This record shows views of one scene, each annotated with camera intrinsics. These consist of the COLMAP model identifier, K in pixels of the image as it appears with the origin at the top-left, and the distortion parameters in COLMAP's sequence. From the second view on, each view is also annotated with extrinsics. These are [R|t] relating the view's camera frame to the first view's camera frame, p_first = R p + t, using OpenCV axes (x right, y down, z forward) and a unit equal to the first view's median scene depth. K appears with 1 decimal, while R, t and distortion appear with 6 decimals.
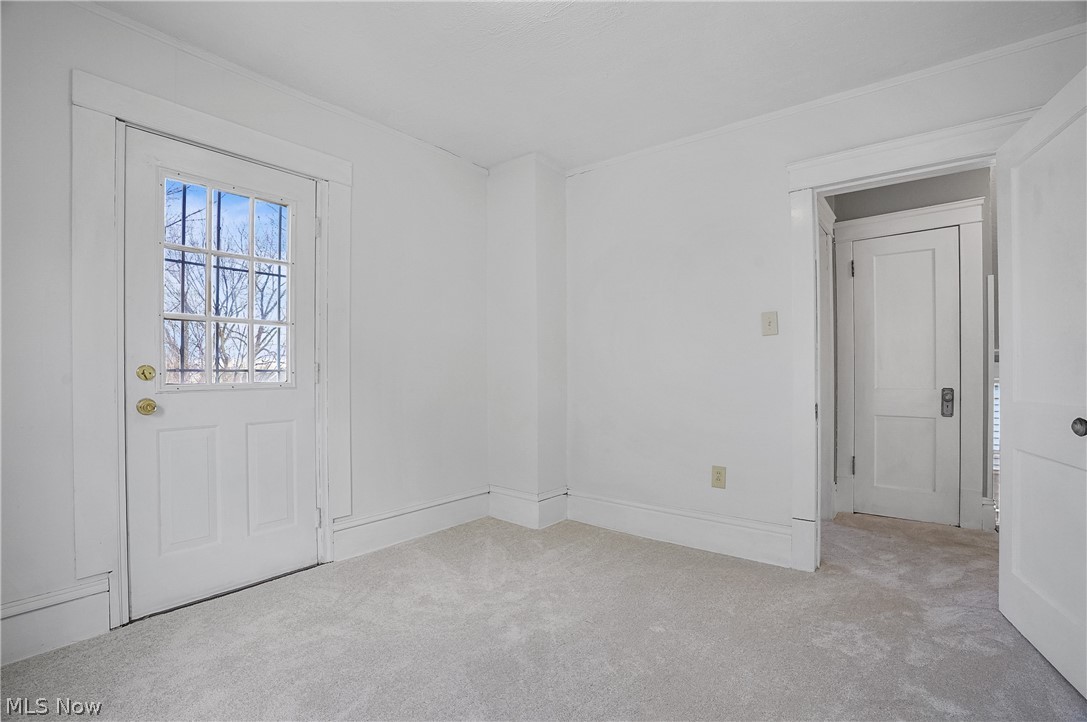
lens RADIAL K [[503.1, 0, 542.4], [0, 503.1, 366.4], [0, 0, 1]] dist [-0.072752, 0.026368]
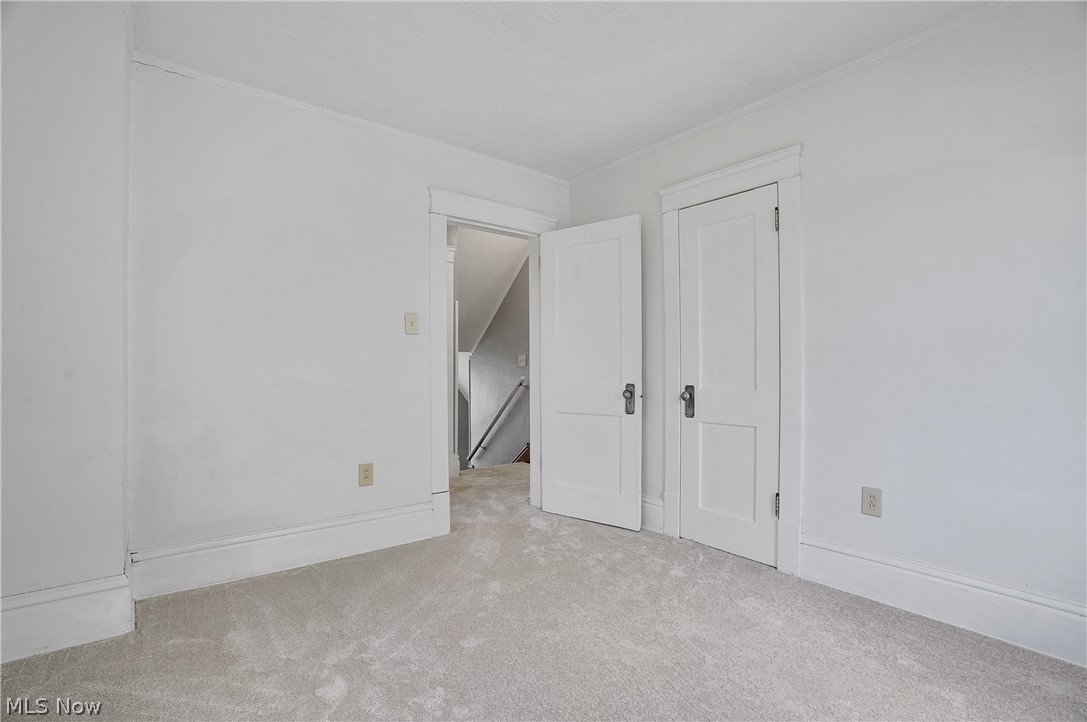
lens RADIAL K [[503.1, 0, 542.4], [0, 503.1, 366.4], [0, 0, 1]] dist [-0.072752, 0.026368]
pose [[0.215678, 0.000443, 0.976464, -0.597877], [-0.008036, 0.999967, 0.001322, 0.006436], [-0.976431, -0.008131, 0.215675, 0.514346]]
